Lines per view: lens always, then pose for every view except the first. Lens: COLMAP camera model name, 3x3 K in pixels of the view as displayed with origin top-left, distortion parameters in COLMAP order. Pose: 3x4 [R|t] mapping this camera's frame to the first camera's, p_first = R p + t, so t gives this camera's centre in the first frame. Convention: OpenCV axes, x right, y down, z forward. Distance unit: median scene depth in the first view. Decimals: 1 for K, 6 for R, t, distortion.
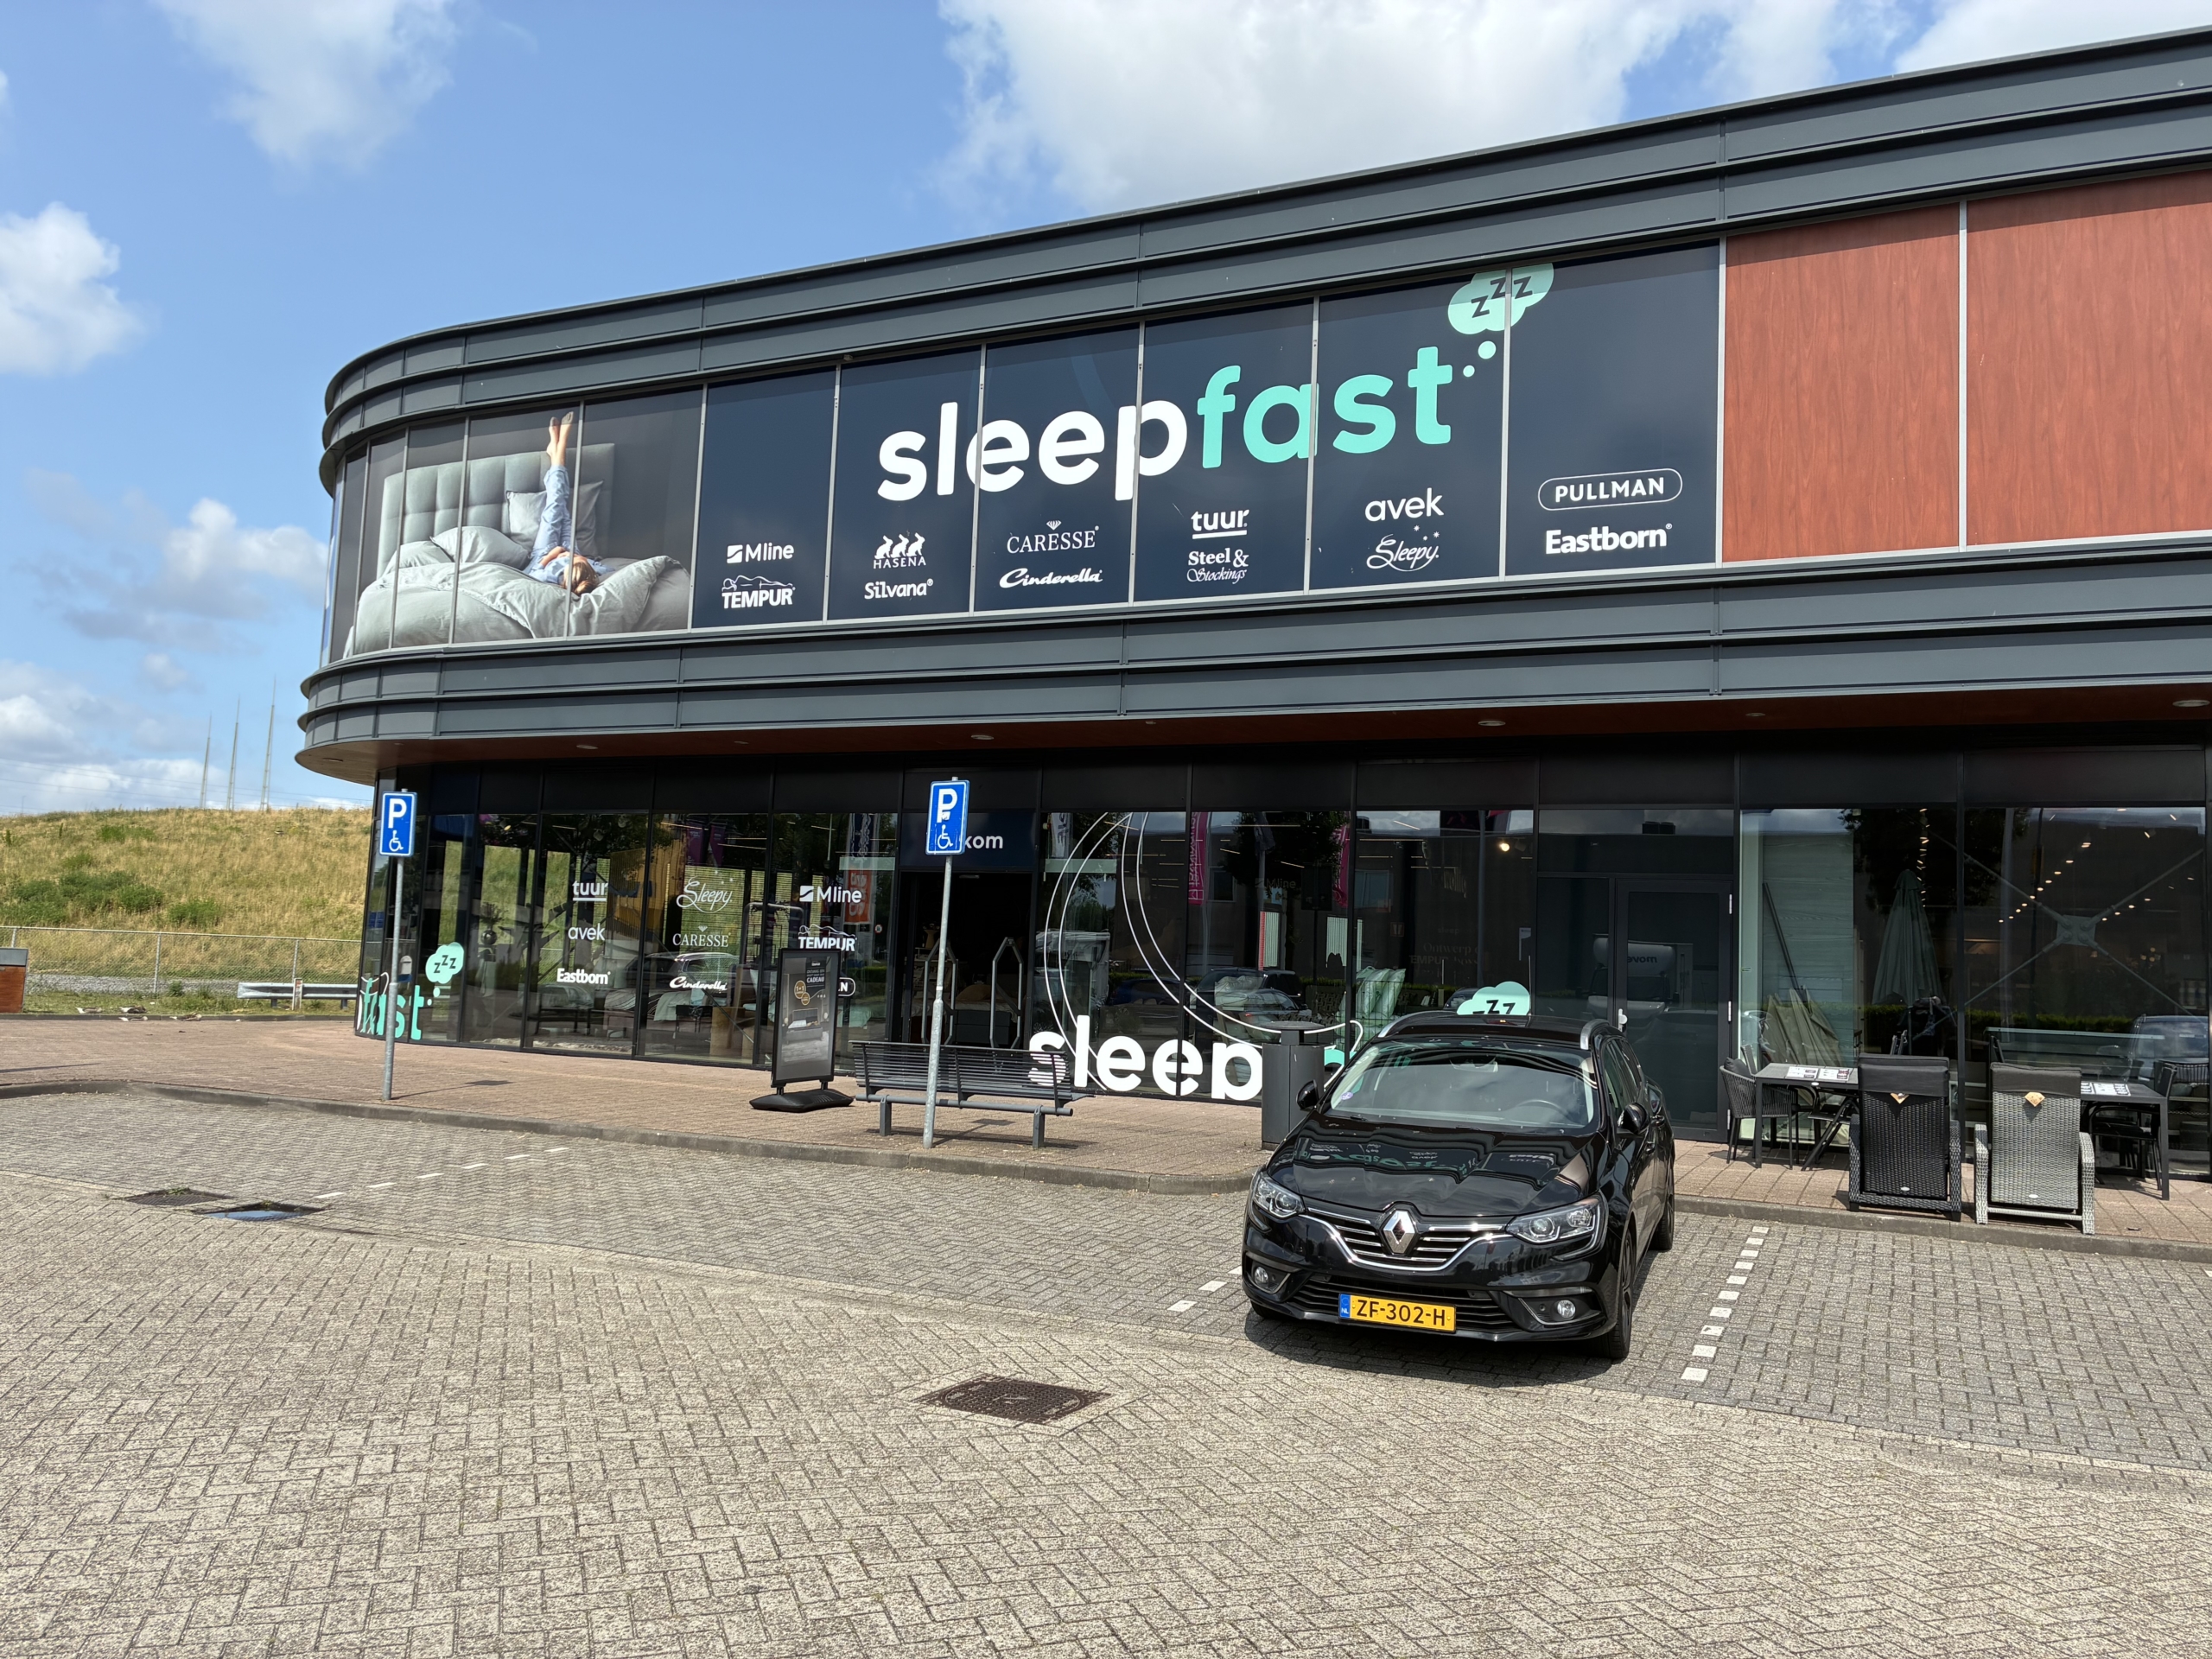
lens RADIAL K [[1690.1, 0, 1184.7], [0, 1690.1, 833.1], [0, 0, 1]] dist [0.083262, -0.248186]
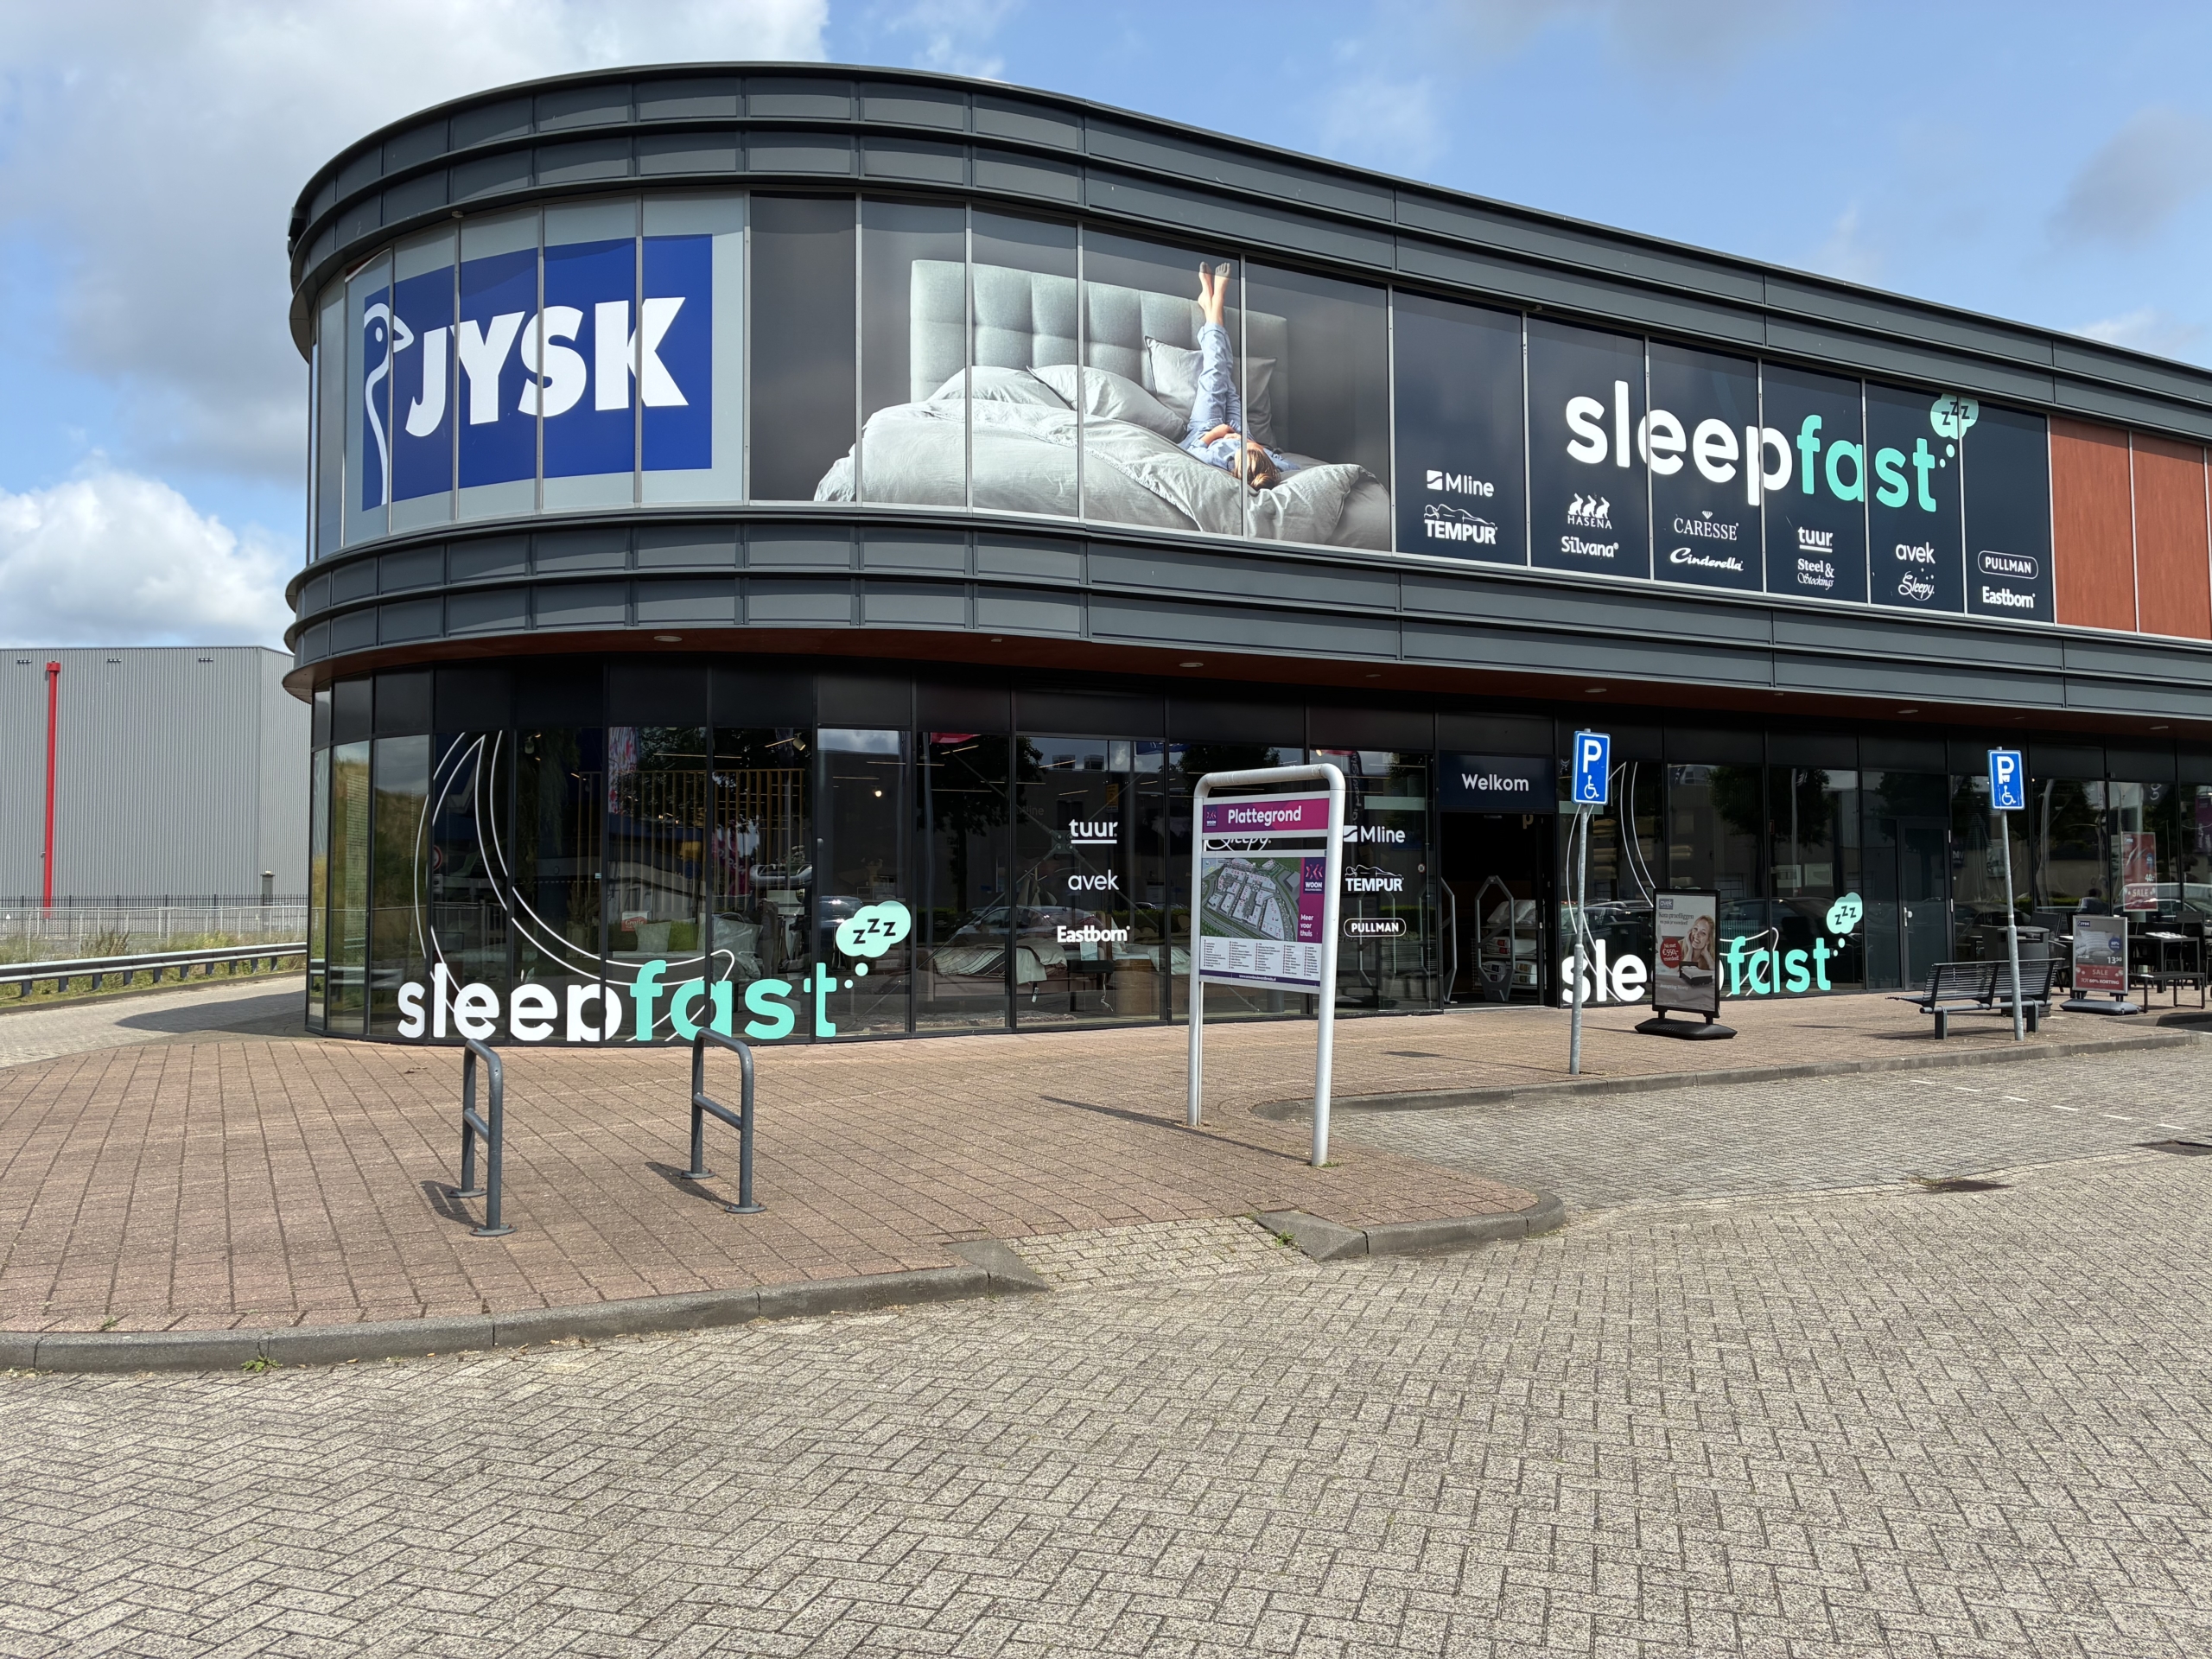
lens RADIAL K [[1645.3, 0, 1106.0], [0, 1645.3, 829.5], [0, 0, 1]] dist [0.006316, -0.001388]
pose [[0.616121, -0.010996, 0.787575, -1.152562], [-0.033436, 0.998636, 0.040100, 0.000542], [-0.786942, -0.051040, 0.614913, 0.591204]]
